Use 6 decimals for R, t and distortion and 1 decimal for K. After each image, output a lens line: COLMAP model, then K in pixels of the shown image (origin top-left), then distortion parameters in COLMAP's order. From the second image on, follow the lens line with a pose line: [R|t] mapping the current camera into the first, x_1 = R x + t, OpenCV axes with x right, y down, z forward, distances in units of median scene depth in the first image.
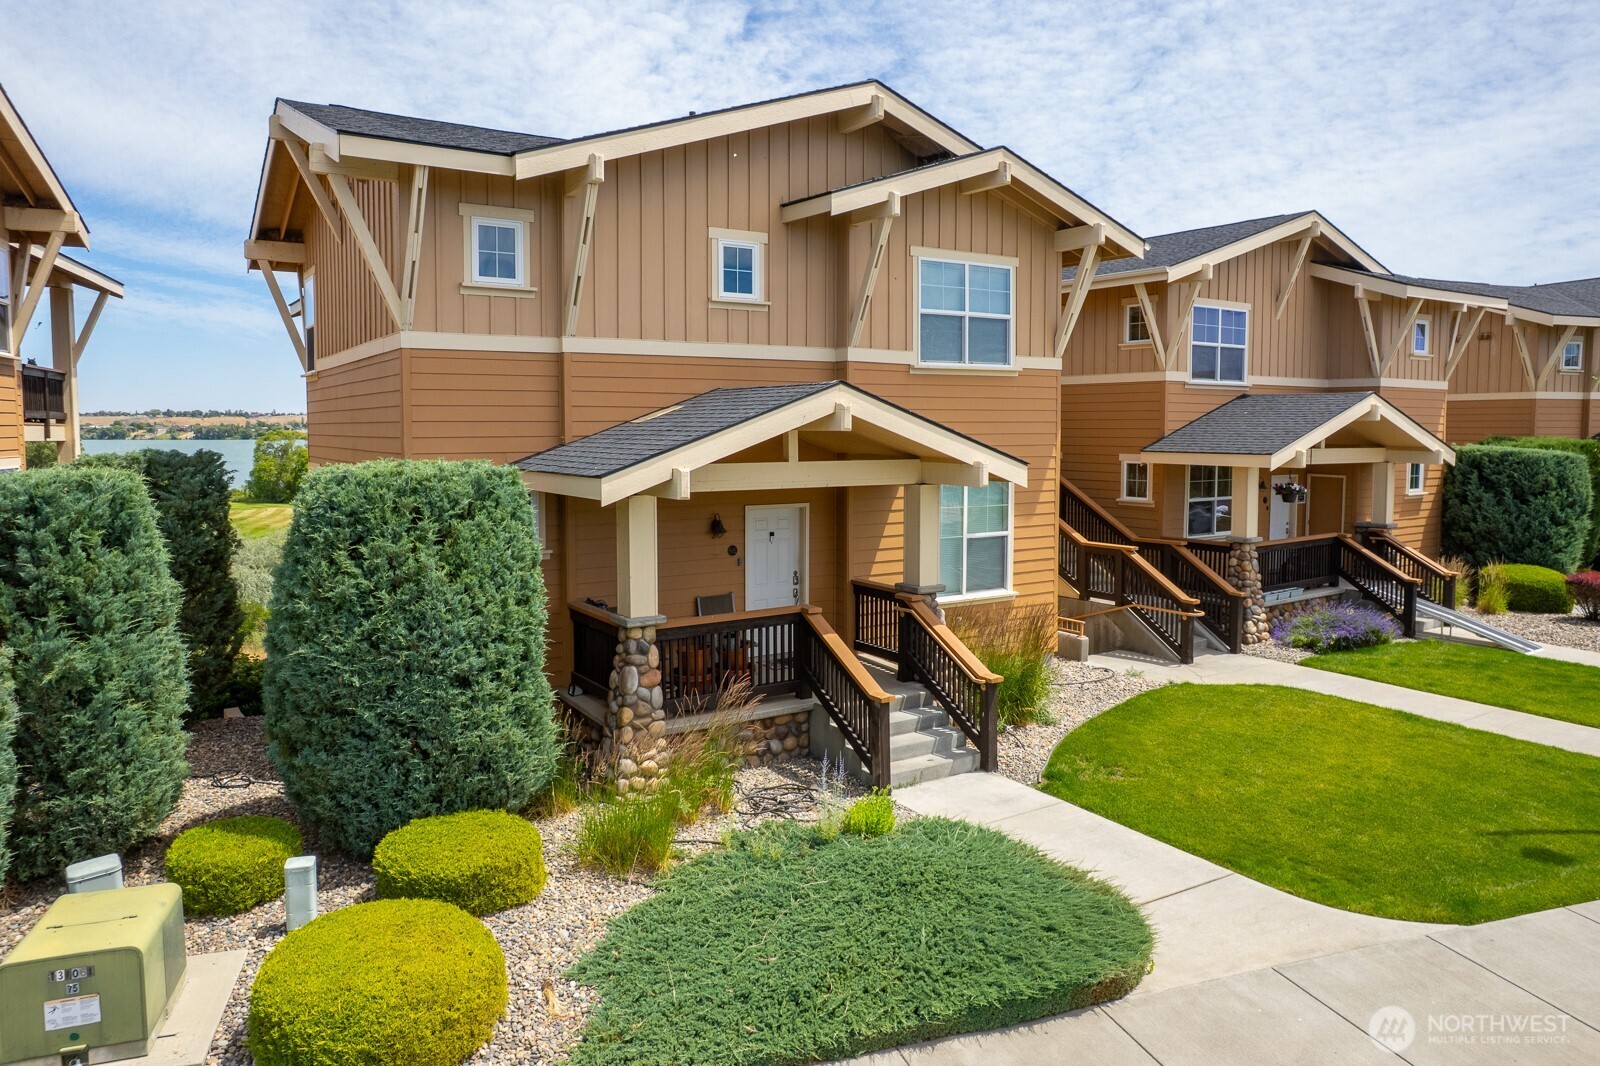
lens RADIAL K [[1196.2, 0, 800.0], [0, 1196.2, 533.0], [0, 0, 1]] dist [-0.106735, 0.106336]
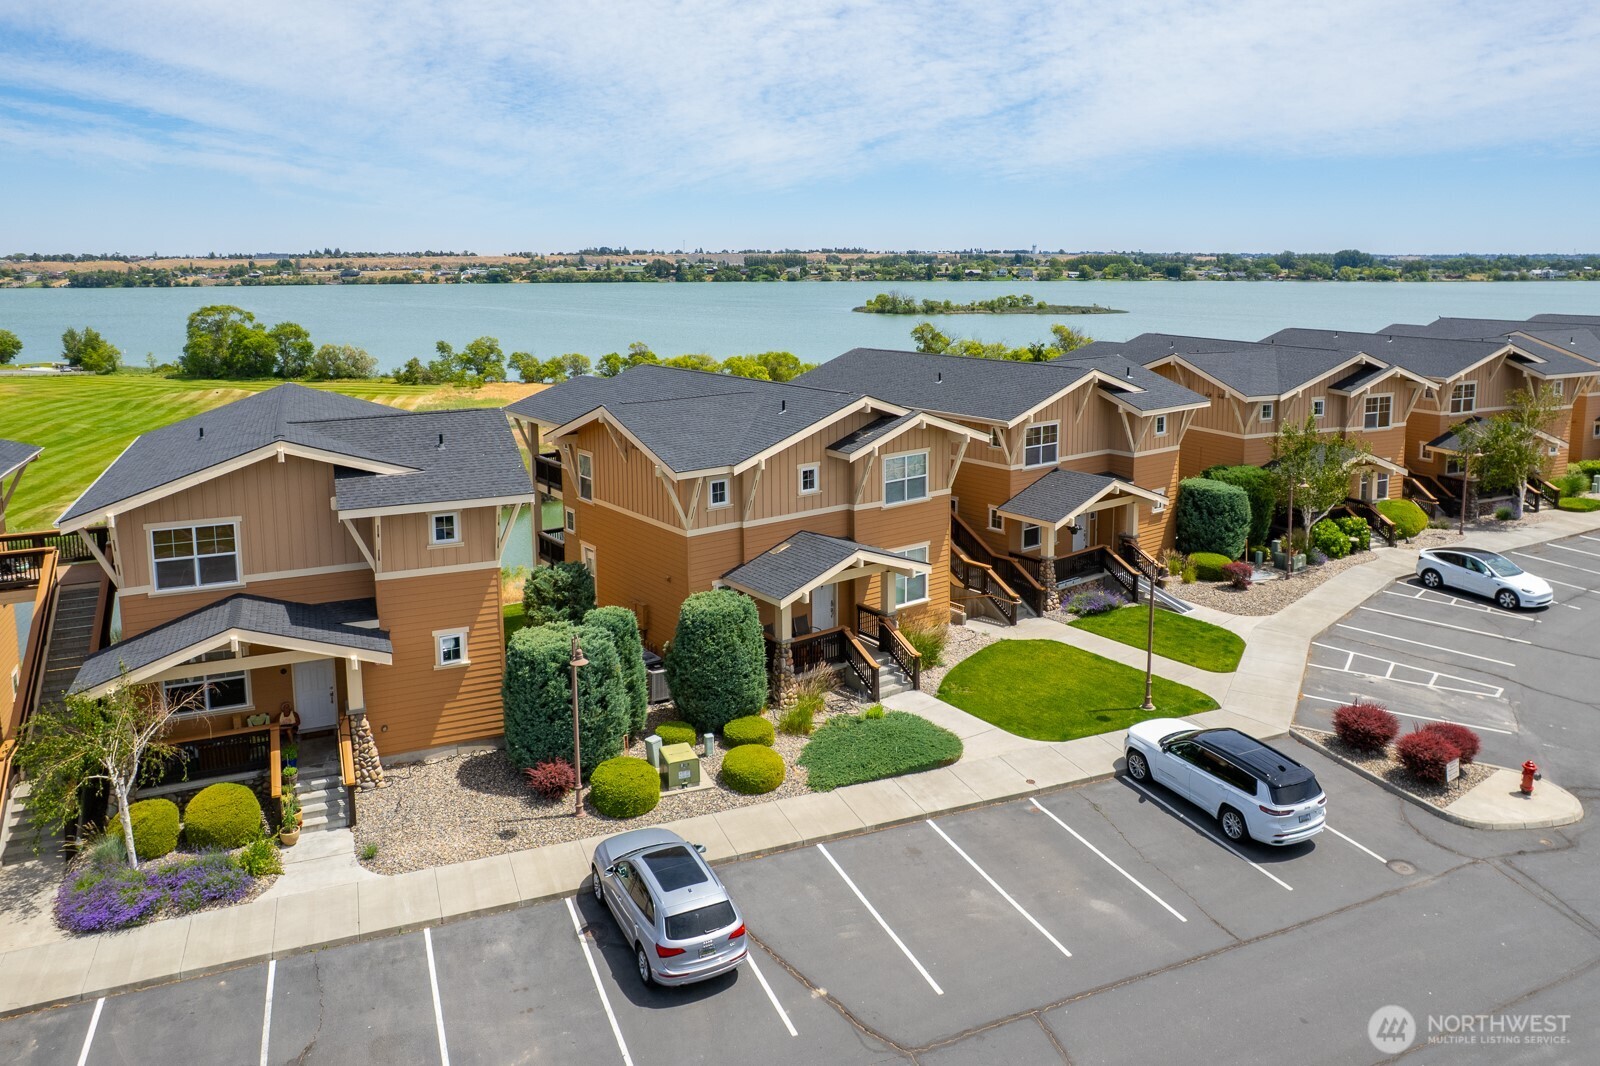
lens RADIAL K [[1196.2, 0, 800.0], [0, 1196.2, 533.0], [0, 0, 1]] dist [-0.106735, 0.106336]
pose [[0.998398, -0.024819, 0.050851, -0.198226], [0.018477, 0.992406, 0.121607, -0.419101], [-0.053483, -0.120473, 0.991275, -1.384007]]
